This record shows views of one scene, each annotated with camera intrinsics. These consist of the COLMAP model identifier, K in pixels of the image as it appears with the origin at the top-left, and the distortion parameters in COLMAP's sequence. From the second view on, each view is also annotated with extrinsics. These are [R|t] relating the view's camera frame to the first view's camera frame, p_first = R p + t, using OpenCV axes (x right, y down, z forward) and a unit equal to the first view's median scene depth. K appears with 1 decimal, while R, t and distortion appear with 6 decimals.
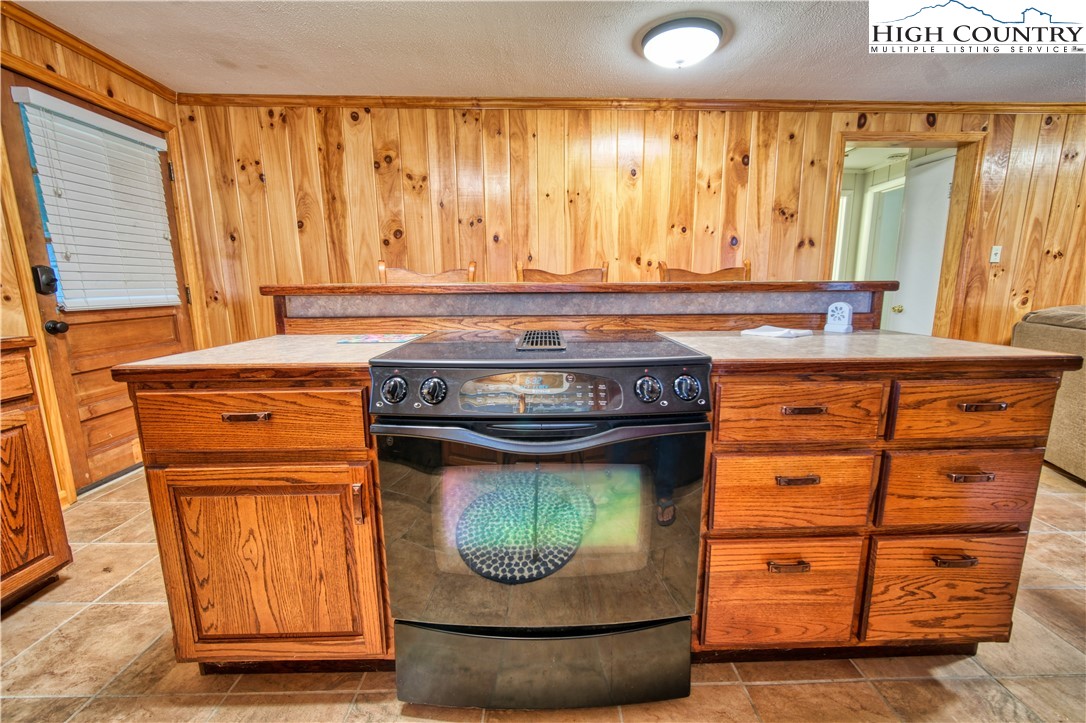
lens RADIAL K [[430.2, 0, 544.8], [0, 430.2, 358.6], [0, 0, 1]] dist [-0.003055, -0.000330]
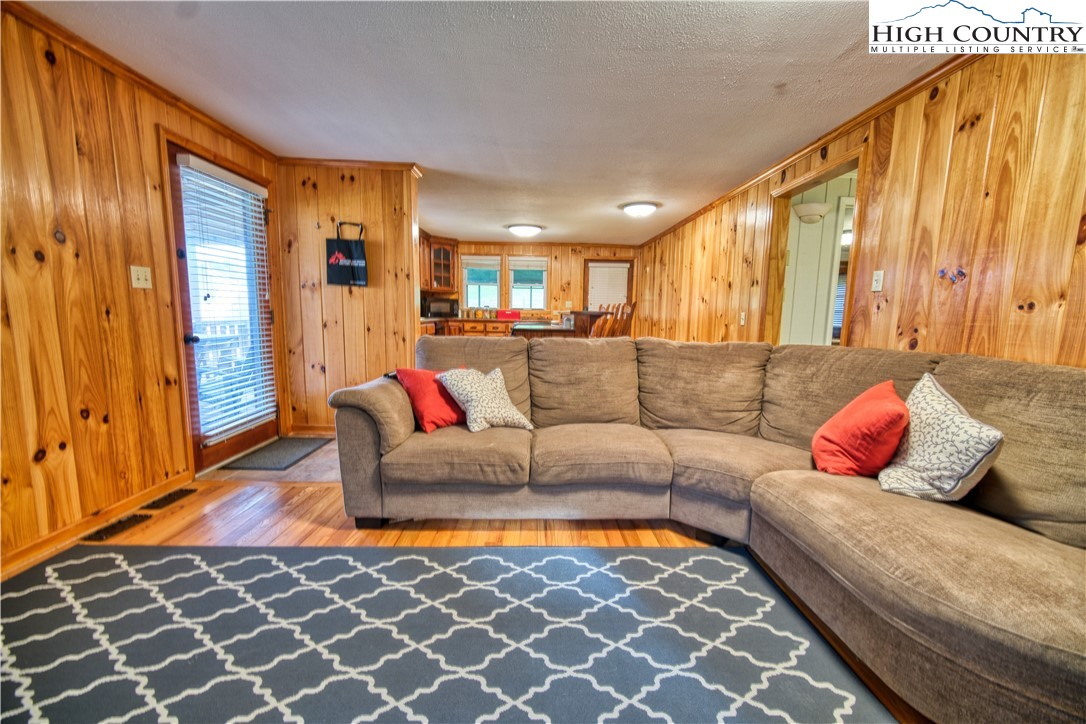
lens RADIAL K [[430.2, 0, 546.5], [0, 430.2, 366.2], [0, 0, 1]] dist [-0.003055, -0.000330]
pose [[0.008196, 0.130639, -0.991396, 1.857639], [-0.189523, 0.973663, 0.126736, -0.075632], [0.981842, 0.186854, 0.032740, 0.406833]]
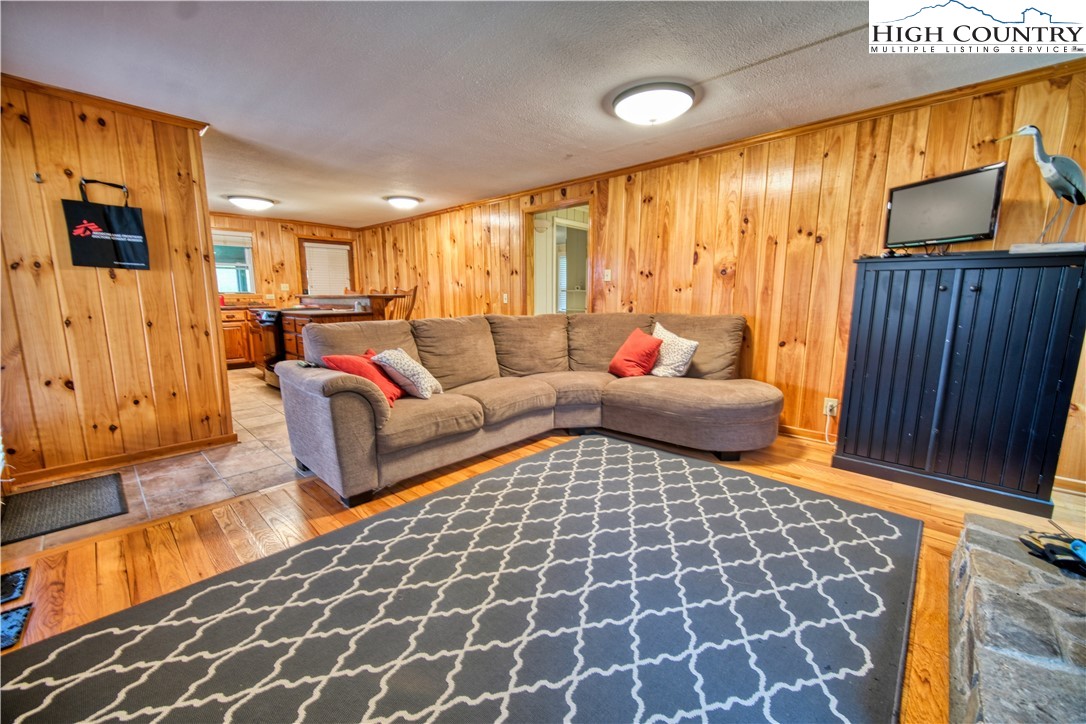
lens RADIAL K [[429.8, 0, 544.2], [0, 429.8, 360.2], [0, 0, 1]] dist [-0.000731, -0.000708]
pose [[0.714655, 0.109631, -0.690832, 1.914315], [-0.122724, 0.991973, 0.030465, 0.014845], [0.688627, 0.063009, 0.722373, -0.143643]]
